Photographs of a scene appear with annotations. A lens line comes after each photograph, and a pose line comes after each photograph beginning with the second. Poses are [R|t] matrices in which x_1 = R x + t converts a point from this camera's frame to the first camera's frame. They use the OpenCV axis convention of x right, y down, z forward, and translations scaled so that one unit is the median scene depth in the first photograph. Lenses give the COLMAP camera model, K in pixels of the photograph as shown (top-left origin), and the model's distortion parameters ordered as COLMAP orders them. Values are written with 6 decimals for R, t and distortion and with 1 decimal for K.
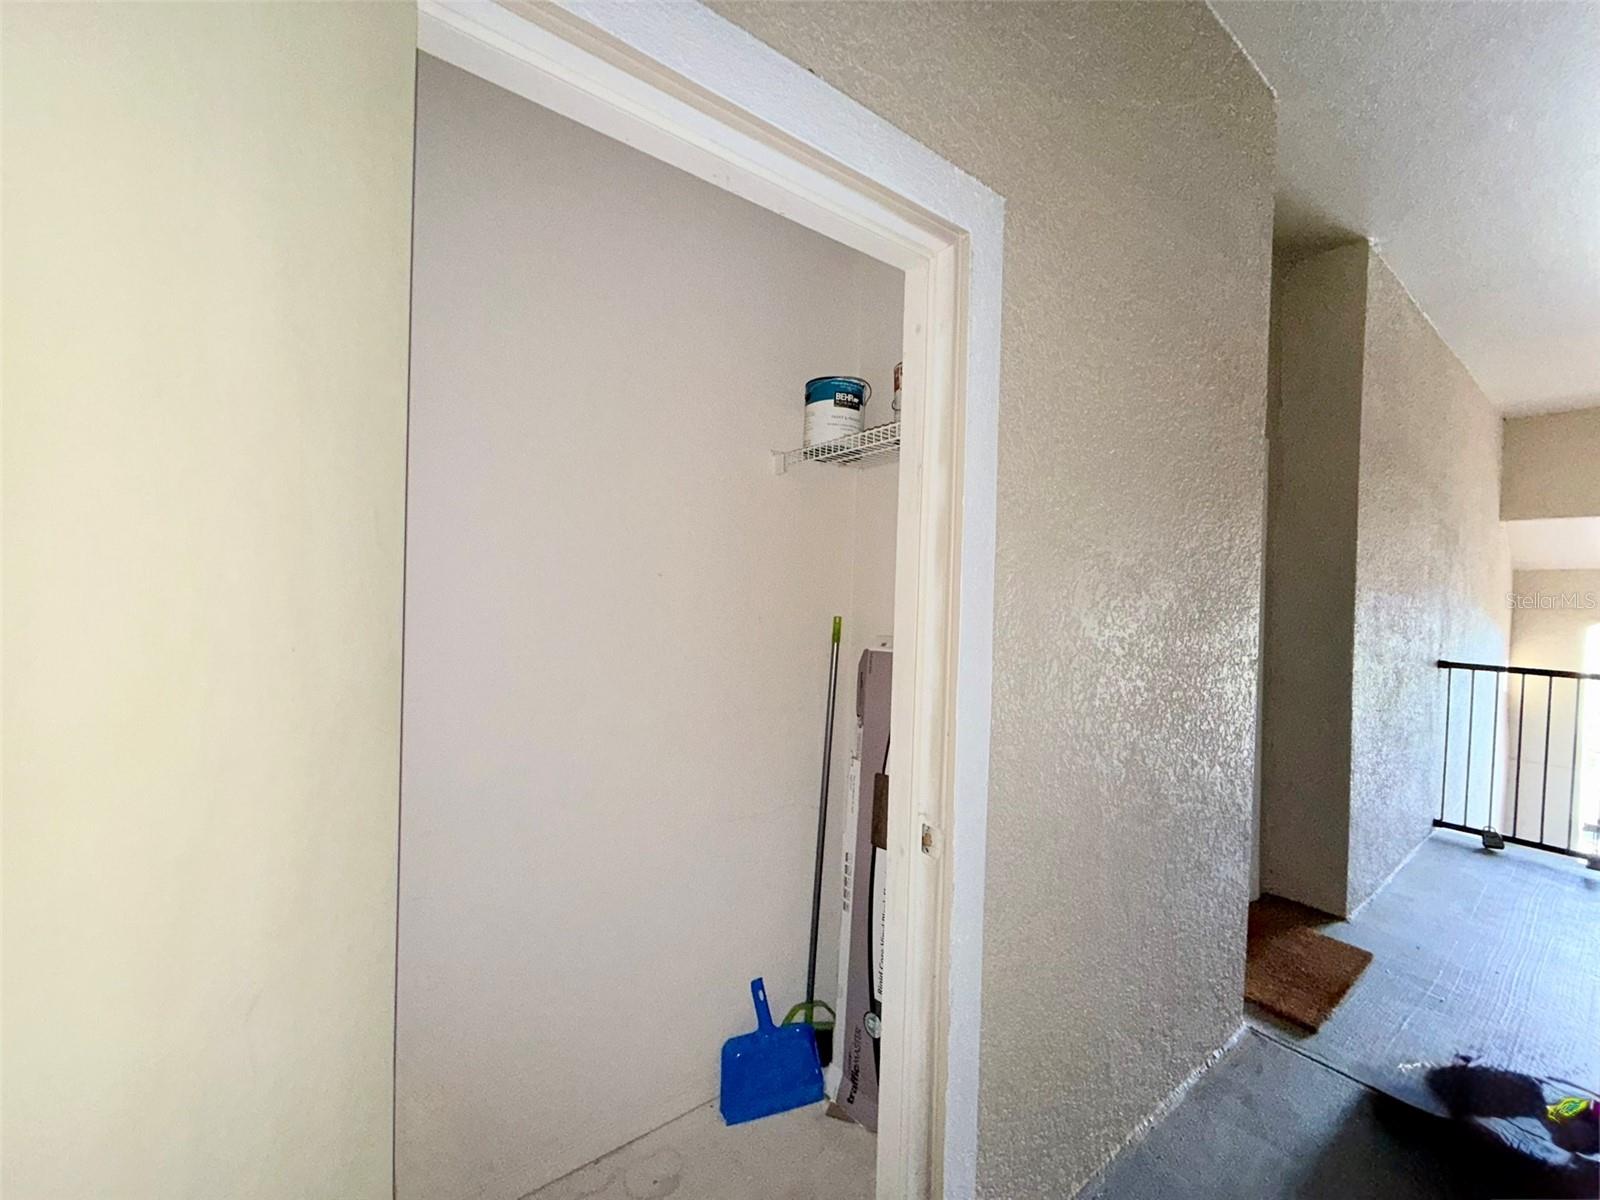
lens RADIAL K [[634.0, 0, 797.1], [0, 634.0, 595.4], [0, 0, 1]] dist [-0.004478, 0.000351]
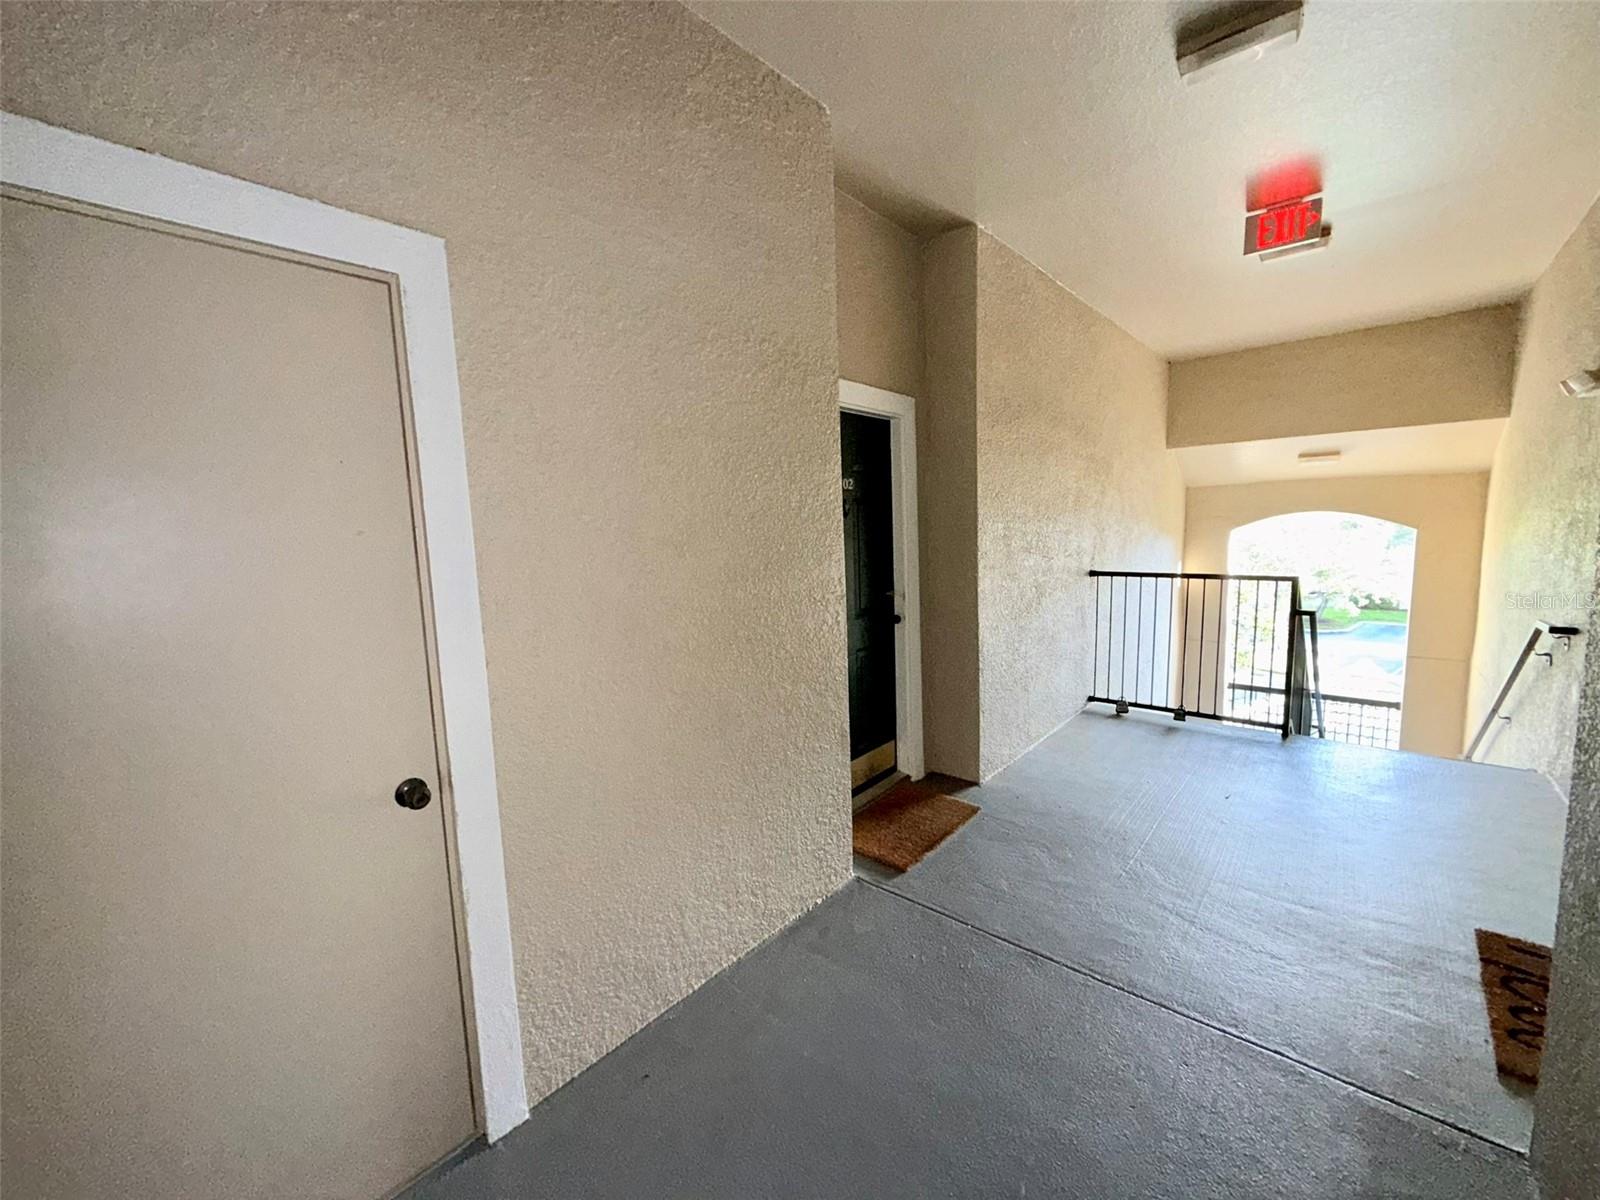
lens RADIAL K [[634.0, 0, 804.4], [0, 634.0, 600.9], [0, 0, 1]] dist [-0.004478, 0.000351]
pose [[0.976106, -0.091989, 0.196862, 0.240012], [0.071032, 0.991279, 0.111002, -0.017650], [-0.205356, -0.094366, 0.974127, -0.112519]]
